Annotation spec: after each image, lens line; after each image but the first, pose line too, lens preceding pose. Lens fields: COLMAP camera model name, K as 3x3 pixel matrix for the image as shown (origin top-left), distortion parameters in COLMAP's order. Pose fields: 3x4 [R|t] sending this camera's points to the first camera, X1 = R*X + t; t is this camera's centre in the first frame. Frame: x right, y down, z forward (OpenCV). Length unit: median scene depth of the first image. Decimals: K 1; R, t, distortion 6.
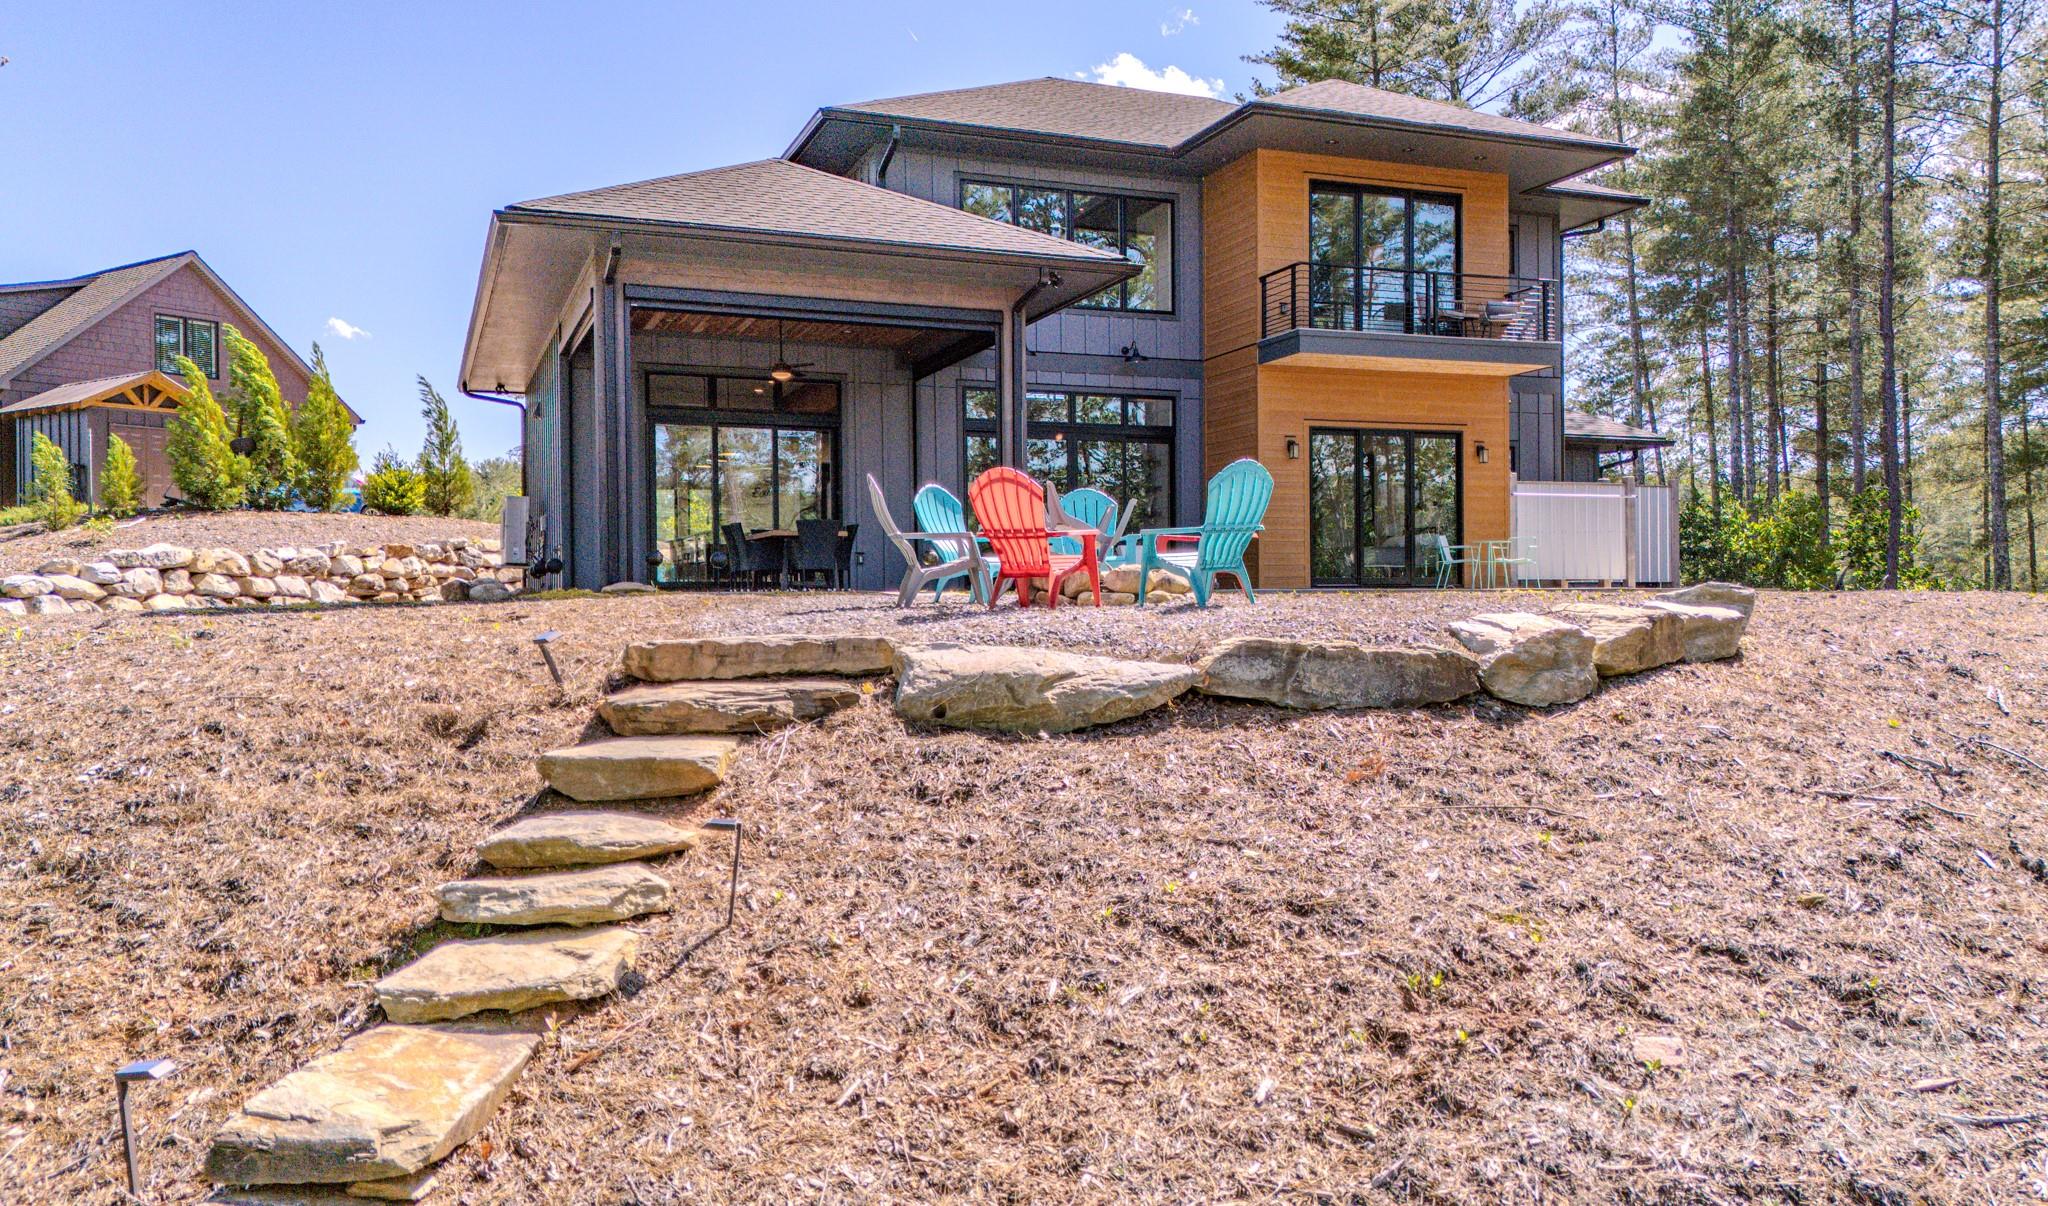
lens RADIAL K [[1589.9, 0, 1024.0], [0, 1589.9, 603.0], [0, 0, 1]] dist [0.071995, -0.004580]
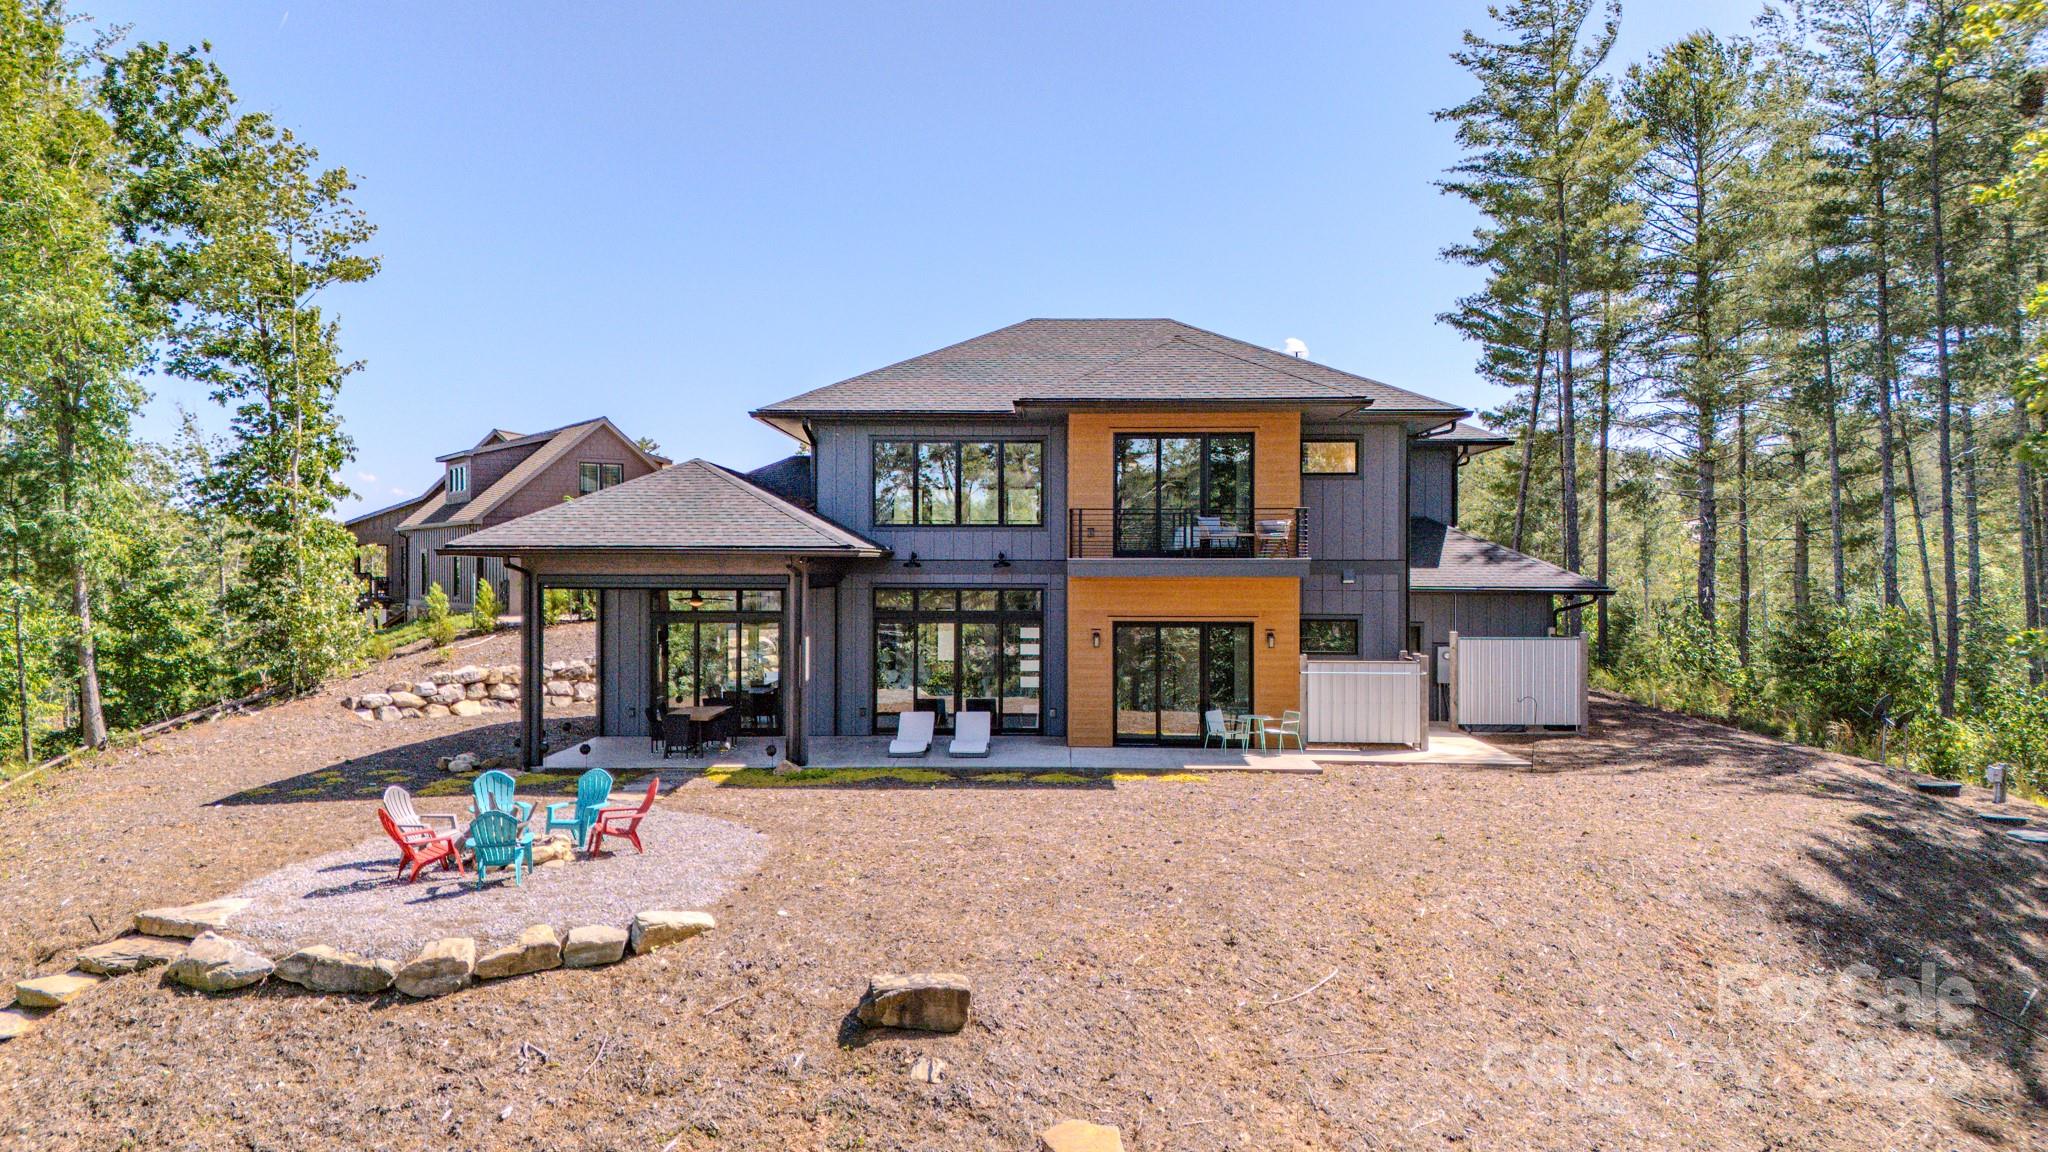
lens RADIAL K [[1480.7, 0, 1024.0], [0, 1480.7, 576.0], [0, 0, 1]] dist [0.005512, 0.001969]
pose [[0.935399, 0.005856, -0.353545, 0.486447], [-0.005965, 0.999982, 0.000783, -0.135125], [0.353543, 0.001376, 0.935417, -0.132437]]
